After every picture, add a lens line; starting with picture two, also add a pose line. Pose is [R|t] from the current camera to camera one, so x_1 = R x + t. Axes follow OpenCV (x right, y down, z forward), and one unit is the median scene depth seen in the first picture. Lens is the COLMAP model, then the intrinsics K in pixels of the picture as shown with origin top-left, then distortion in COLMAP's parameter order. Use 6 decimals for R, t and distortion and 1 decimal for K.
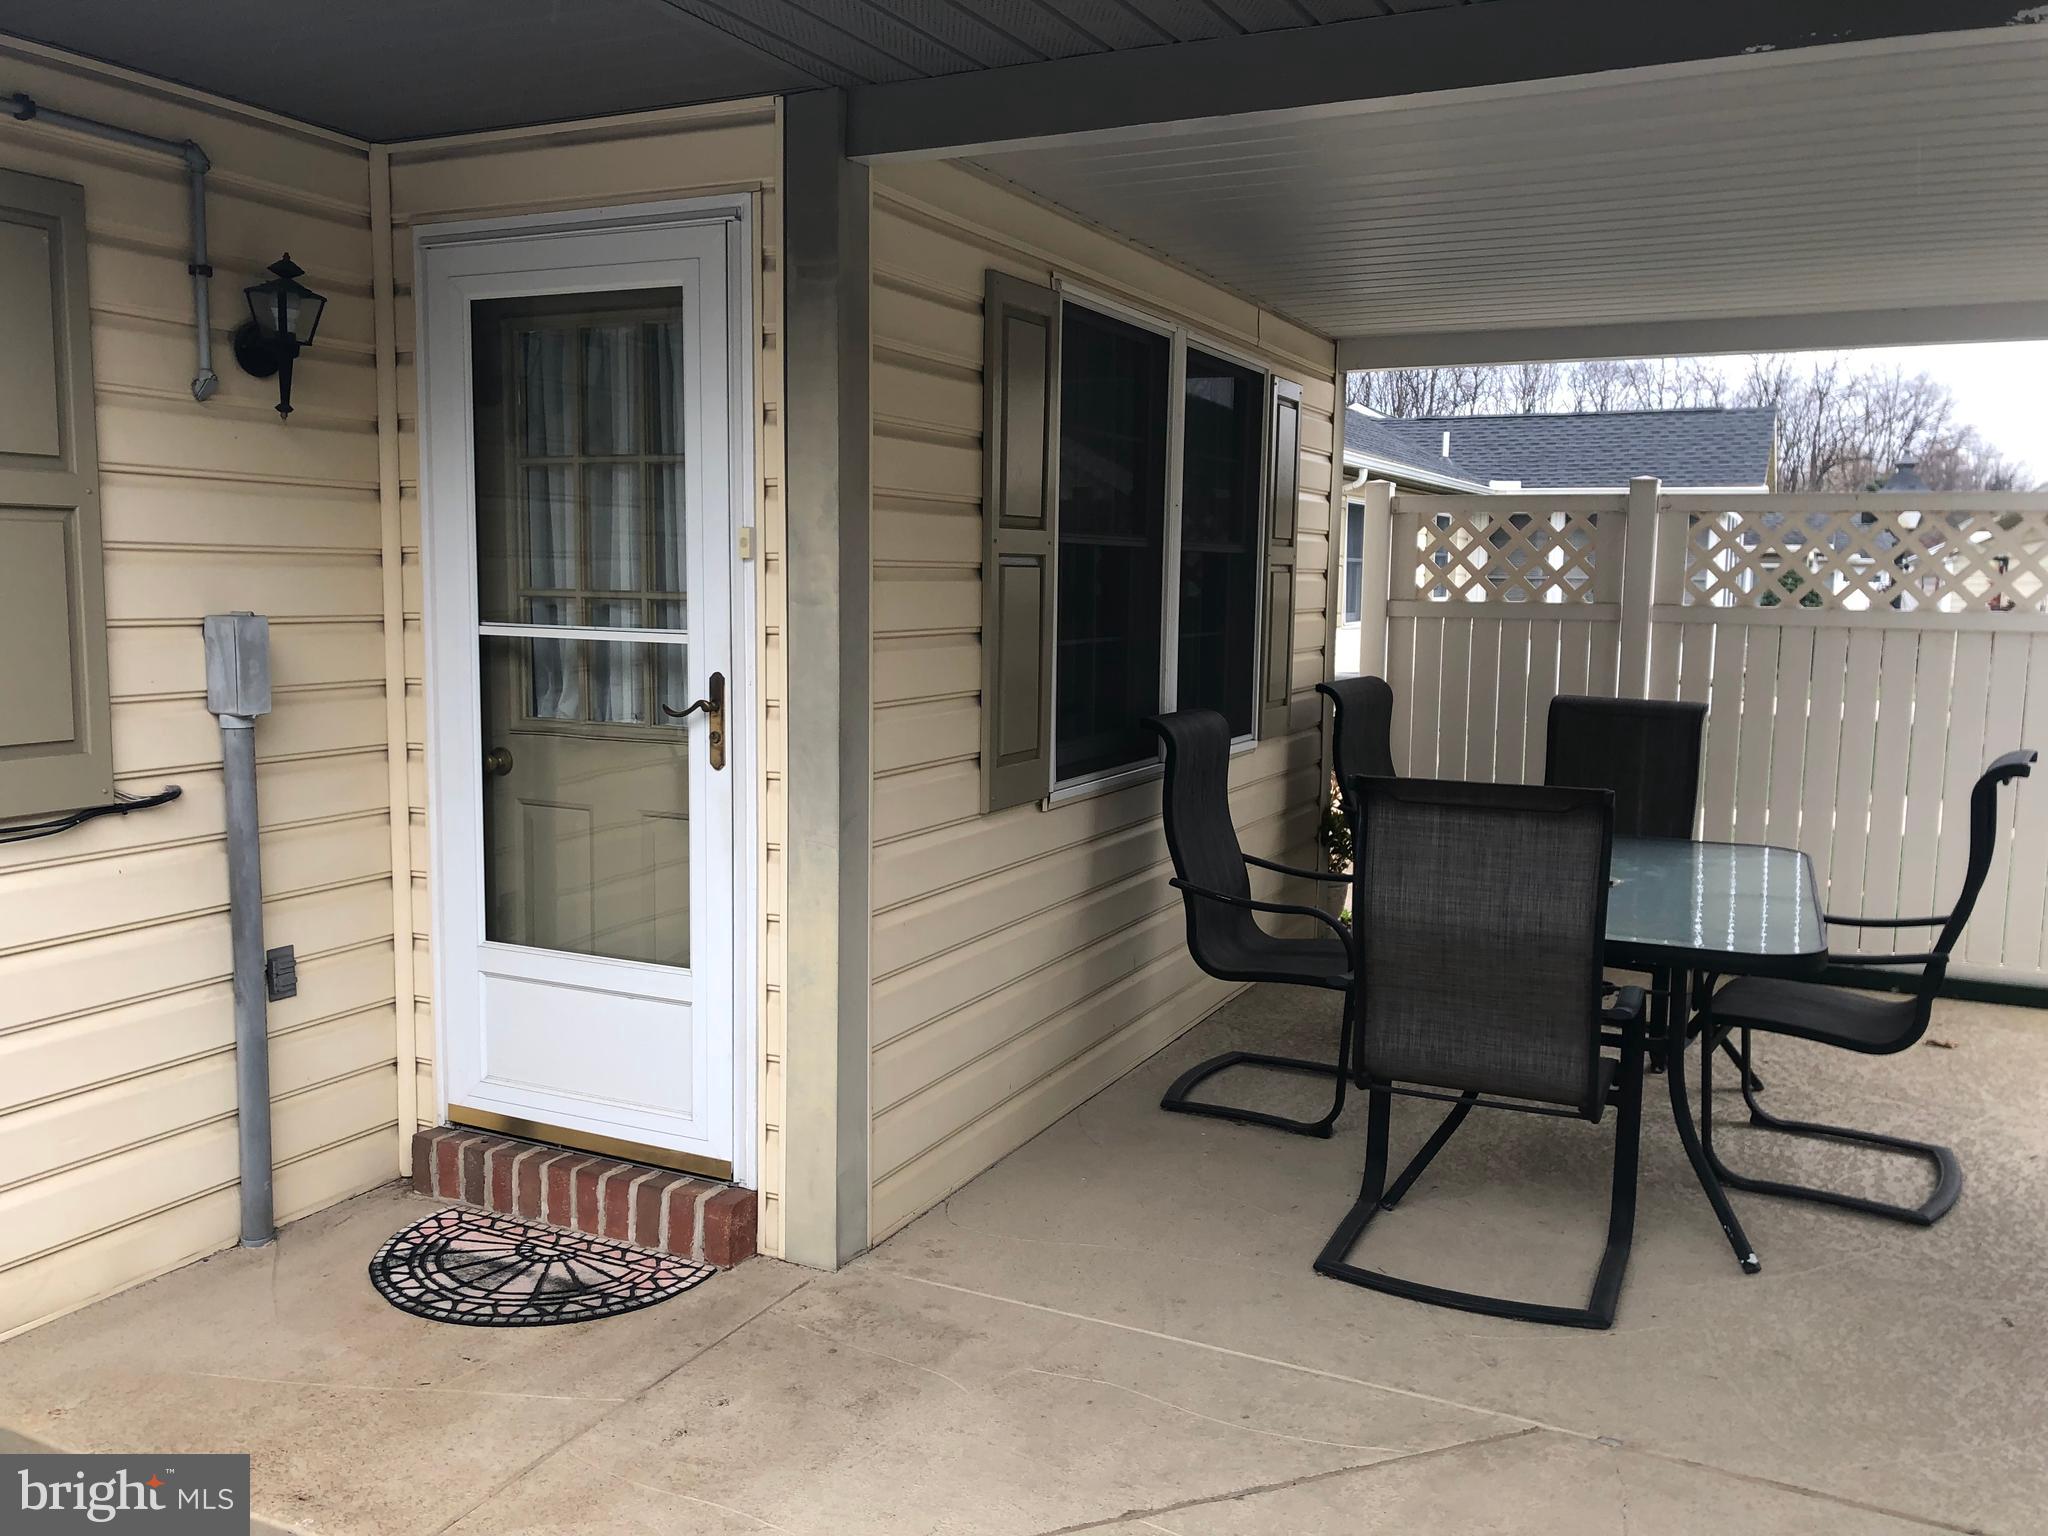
lens RADIAL K [[1663.2, 0, 1047.6], [0, 1663.2, 745.8], [0, 0, 1]] dist [0.036213, -0.031974]
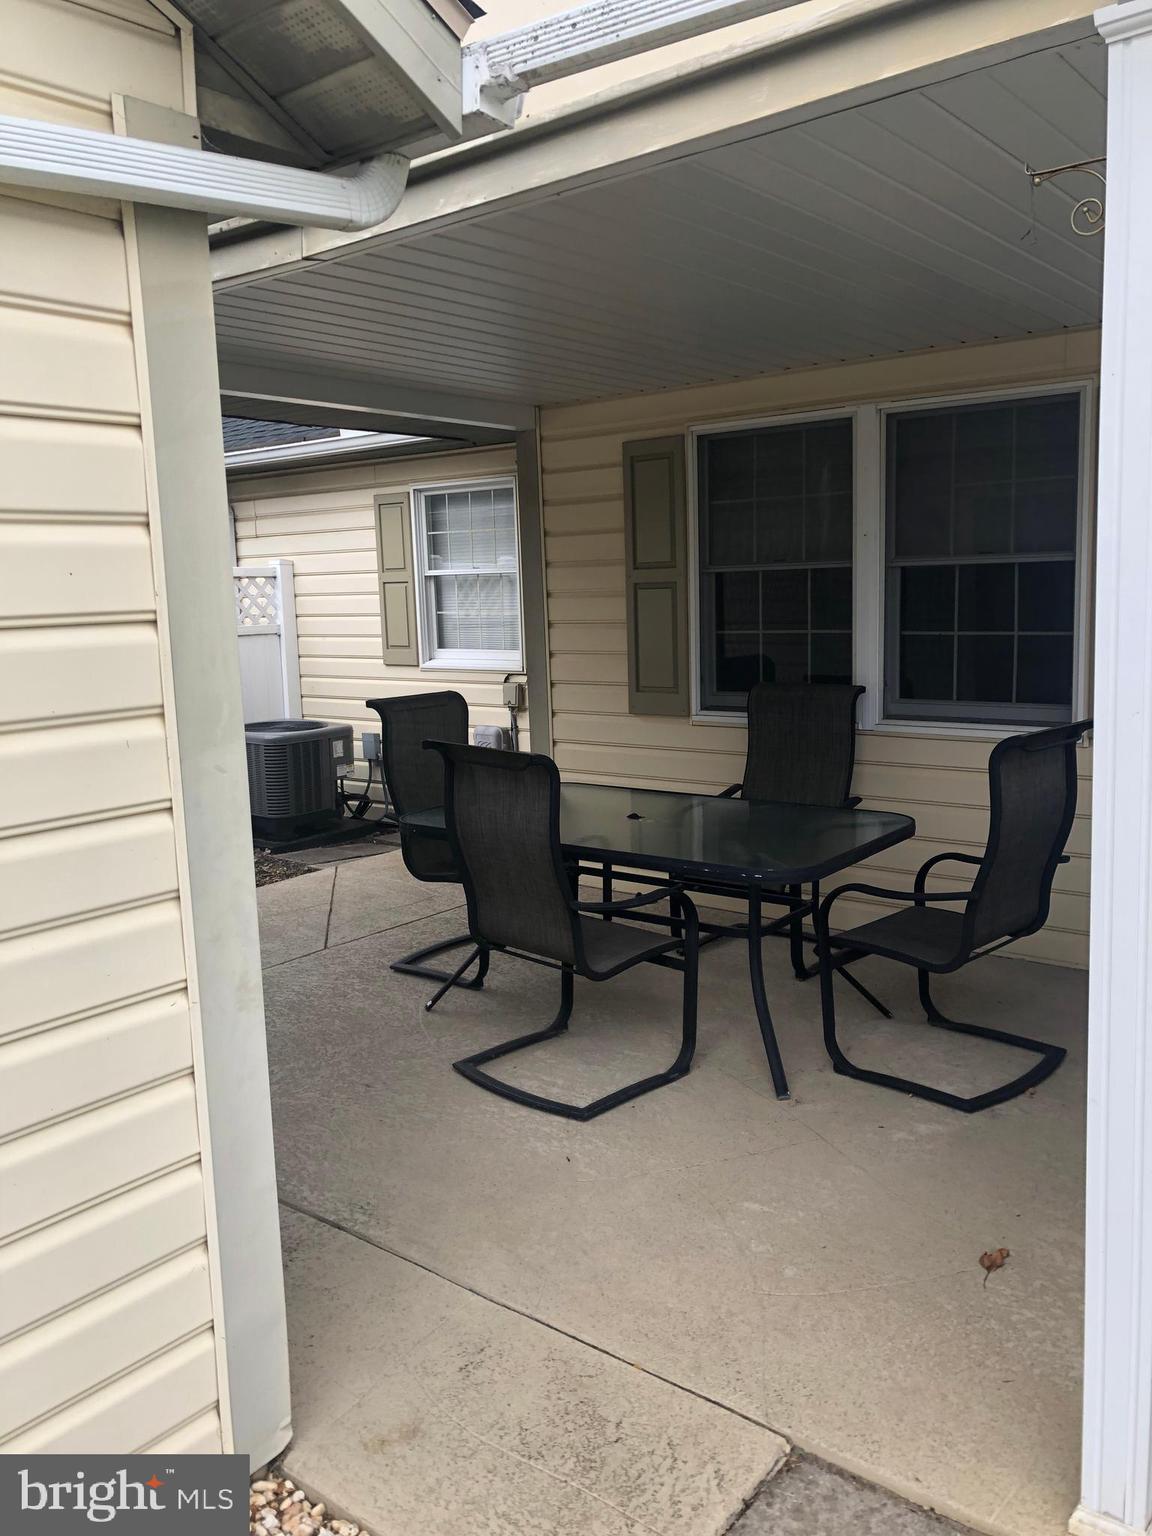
lens RADIAL K [[1247.4, 0, 586.5], [0, 1247.4, 772.3], [0, 0, 1]] dist [0.036213, -0.031974]
pose [[-0.226109, 0.137456, -0.964355, 1.465064], [-0.067662, 0.985386, 0.156318, -0.125166], [0.971749, 0.100596, -0.213504, 1.302606]]
